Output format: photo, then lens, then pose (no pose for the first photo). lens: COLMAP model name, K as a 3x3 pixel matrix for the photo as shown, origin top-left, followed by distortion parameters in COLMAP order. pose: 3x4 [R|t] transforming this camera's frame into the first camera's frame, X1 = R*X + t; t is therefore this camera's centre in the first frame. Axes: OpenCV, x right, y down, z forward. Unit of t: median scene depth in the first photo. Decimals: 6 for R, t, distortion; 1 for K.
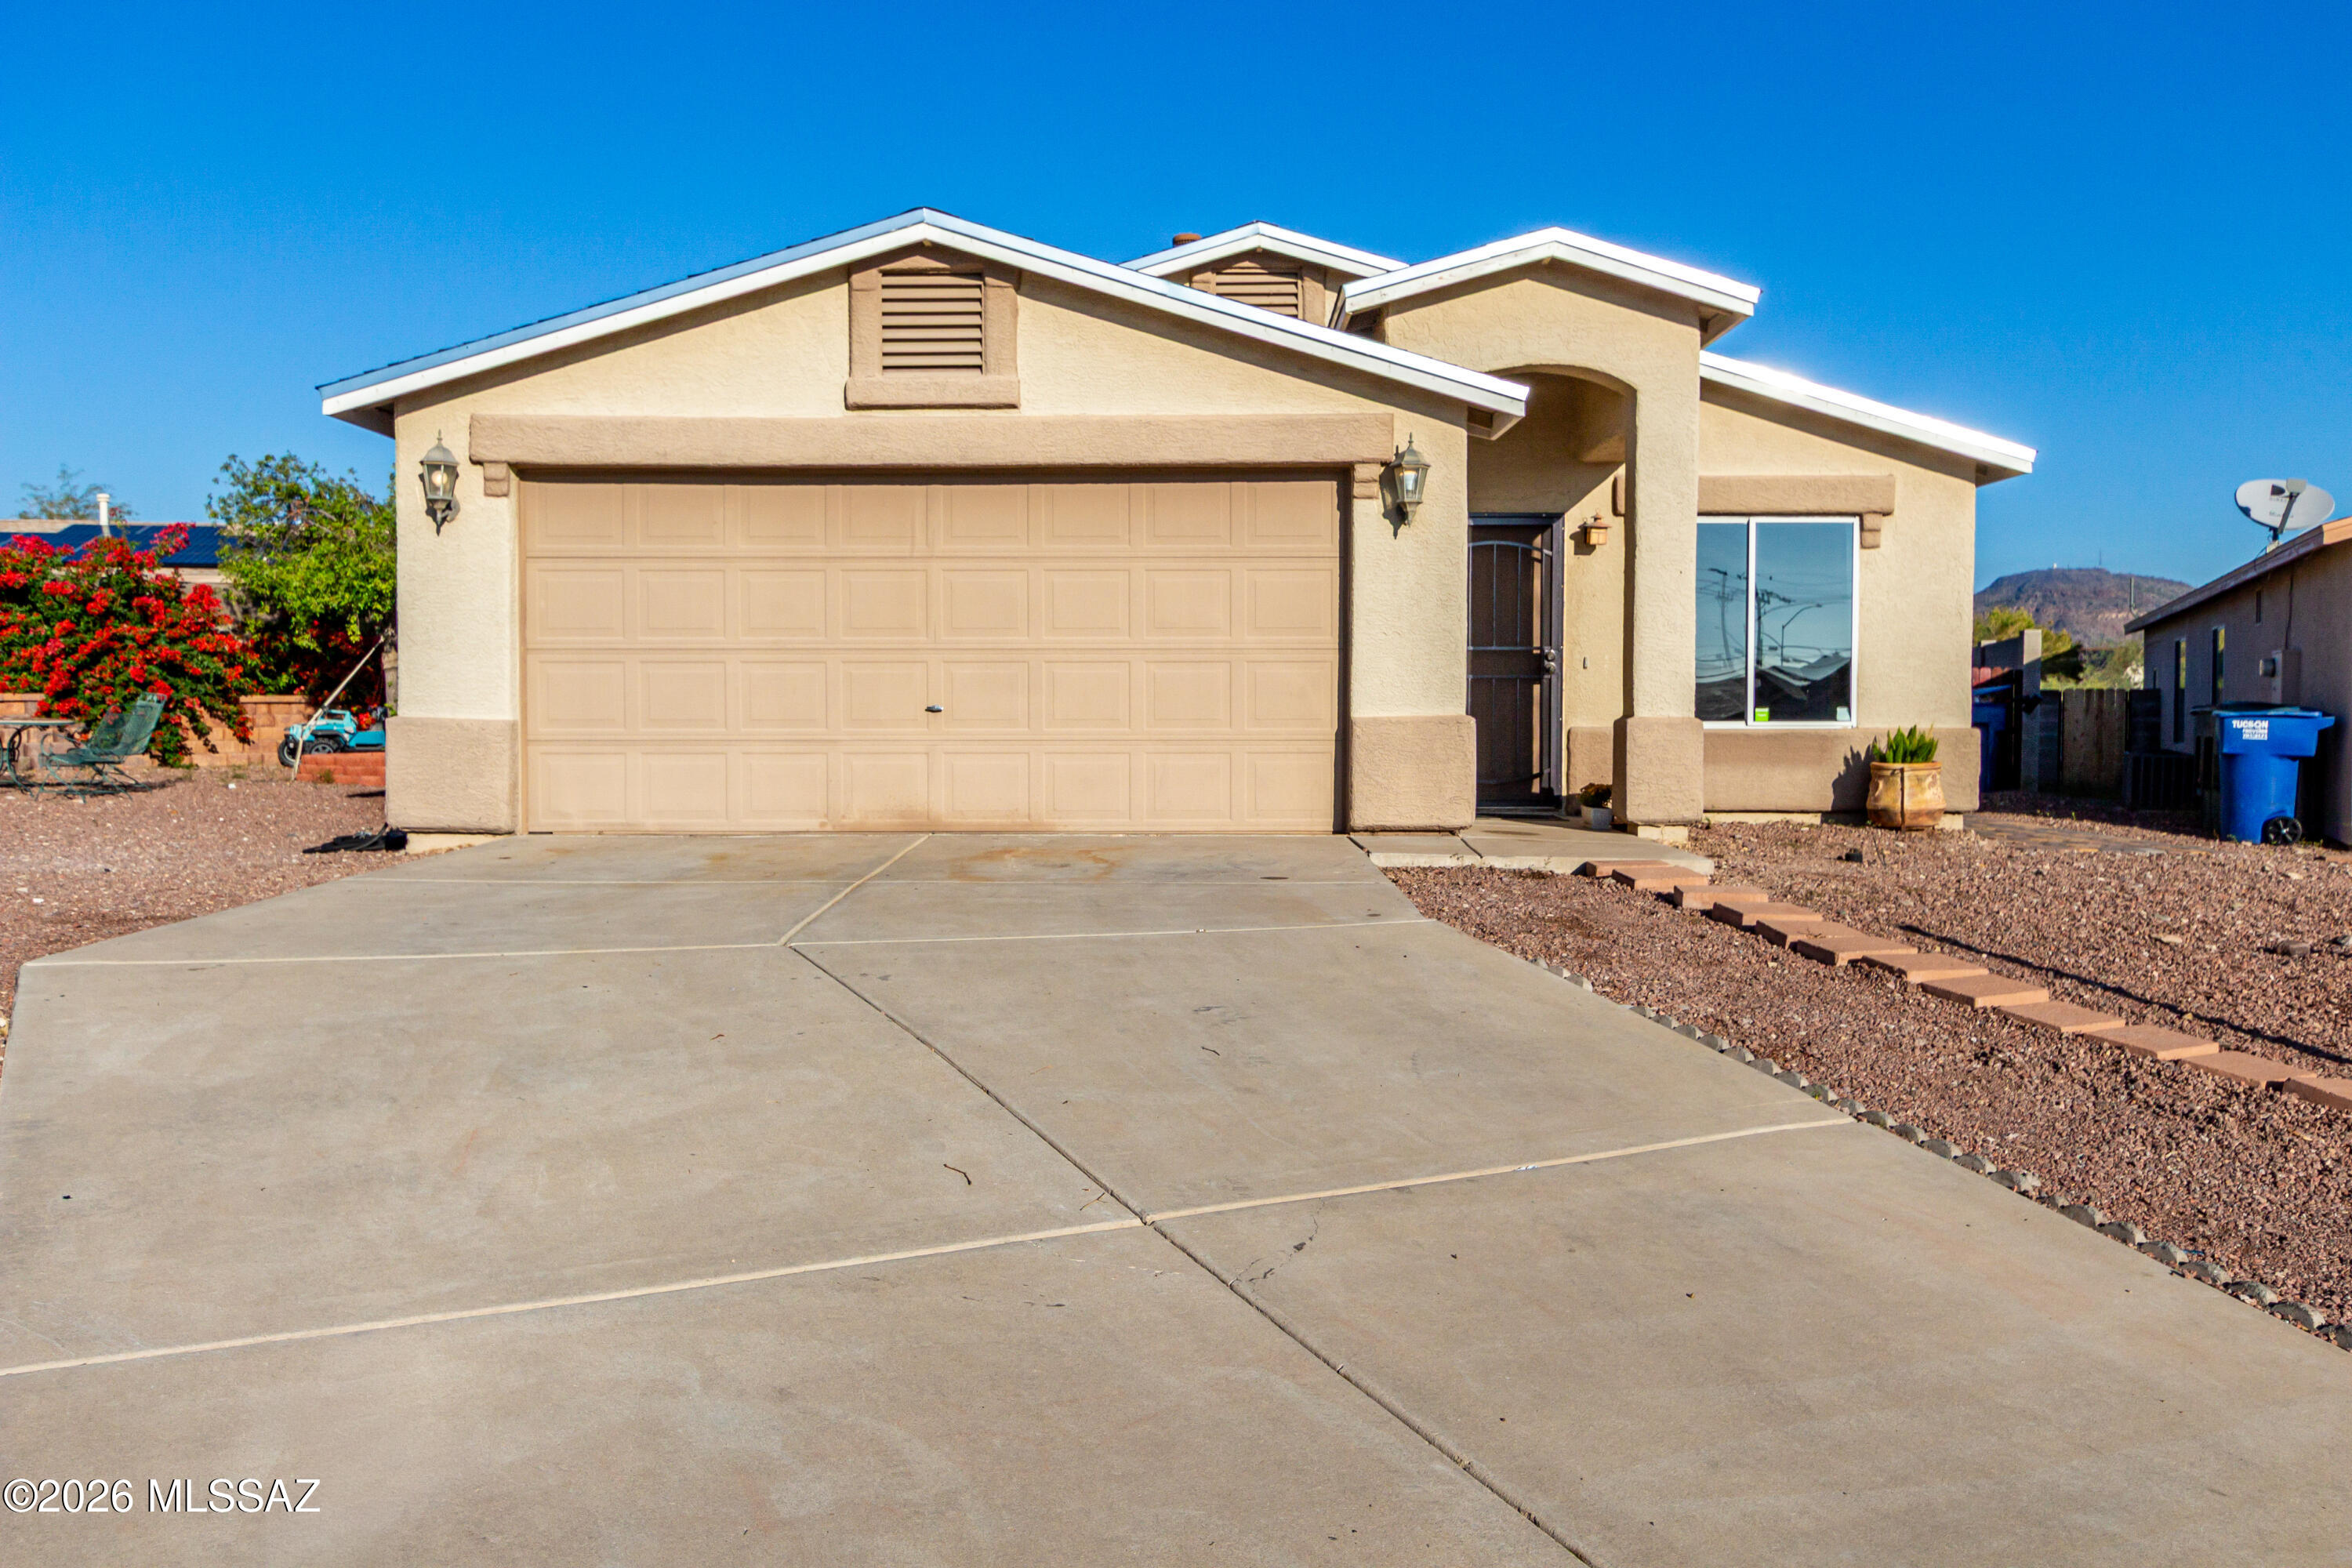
lens RADIAL K [[1962.3, 0, 1176.0], [0, 1962.3, 784.0], [0, 0, 1]] dist [-0.002767, -0.000739]
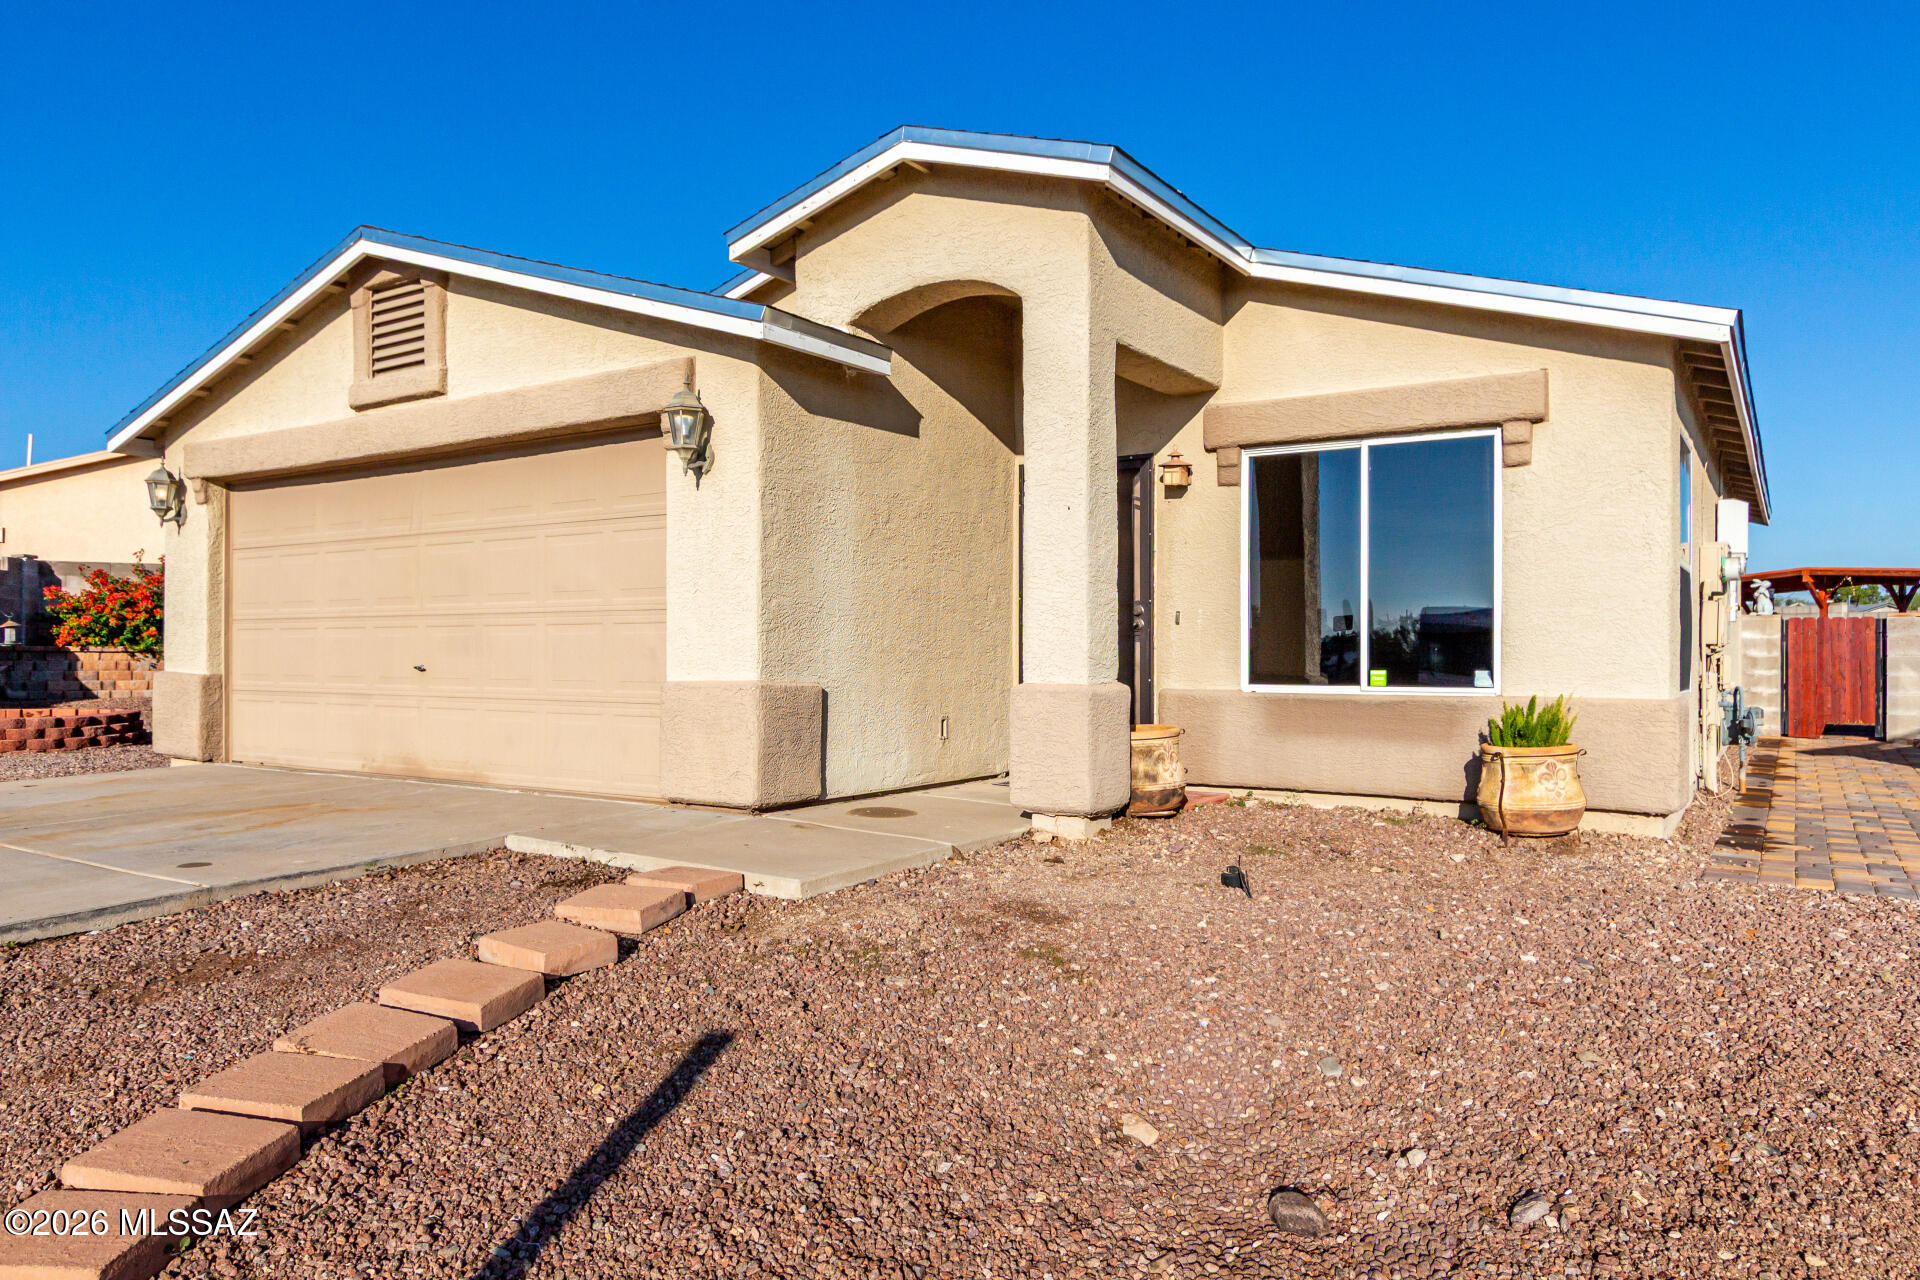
lens RADIAL K [[1297.2, 0, 960.0], [0, 1297.2, 640.0], [0, 0, 1]] dist [-0.007025, -0.000861]
pose [[0.838930, -0.003749, -0.544226, 0.465929], [-0.021379, 0.998977, -0.039837, -0.027101], [0.543819, 0.045056, 0.837992, 0.469605]]
